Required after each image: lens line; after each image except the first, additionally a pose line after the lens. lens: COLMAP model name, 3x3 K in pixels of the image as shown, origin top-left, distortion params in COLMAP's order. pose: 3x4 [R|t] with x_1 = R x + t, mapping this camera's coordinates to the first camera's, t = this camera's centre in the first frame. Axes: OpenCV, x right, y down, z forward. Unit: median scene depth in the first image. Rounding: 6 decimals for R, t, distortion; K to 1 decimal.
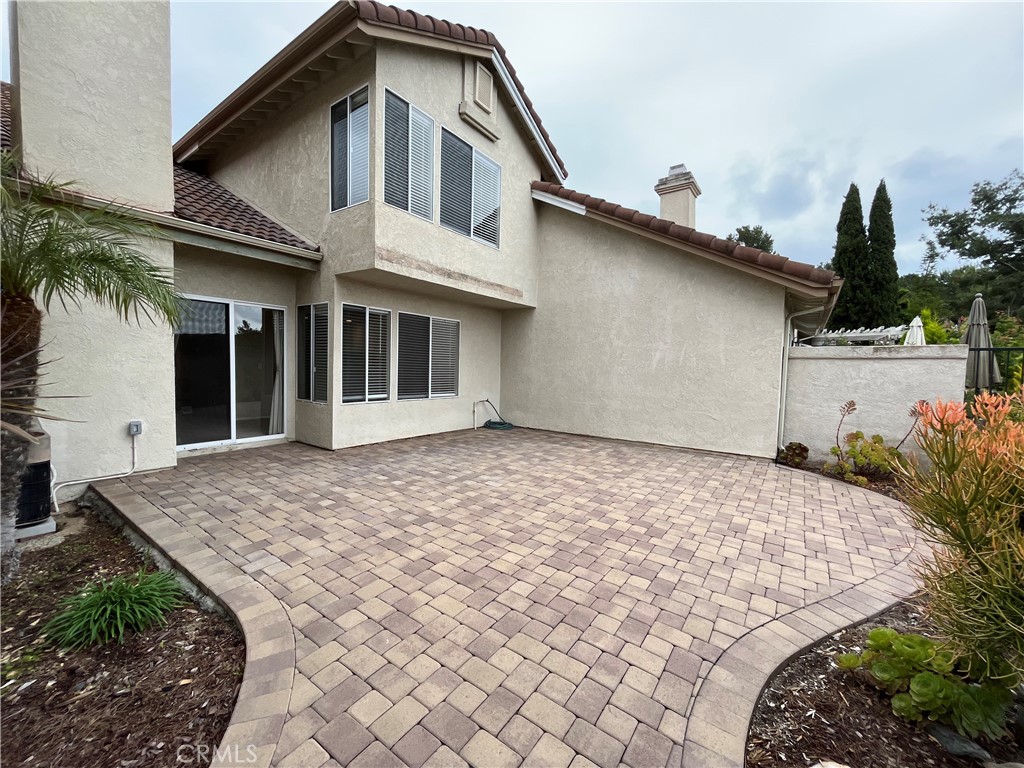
lens RADIAL K [[416.1, 0, 512.0], [0, 416.1, 384.0], [0, 0, 1]] dist [-0.009693, -0.000046]
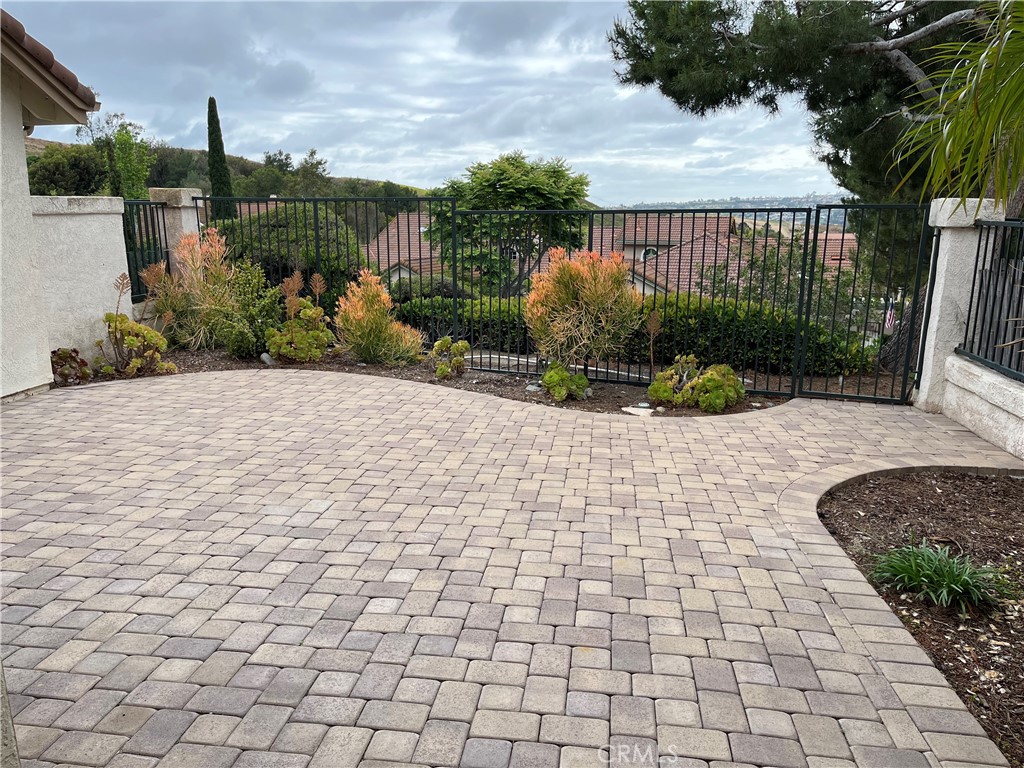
lens RADIAL K [[780.6, 0, 512.0], [0, 780.6, 384.0], [0, 0, 1]] dist [0.029395, -0.003659]
pose [[-0.473421, -0.209249, 0.855621, -1.162943], [0.029057, 0.967135, 0.252598, -0.157097], [-0.880357, 0.144447, -0.451781, 1.529731]]
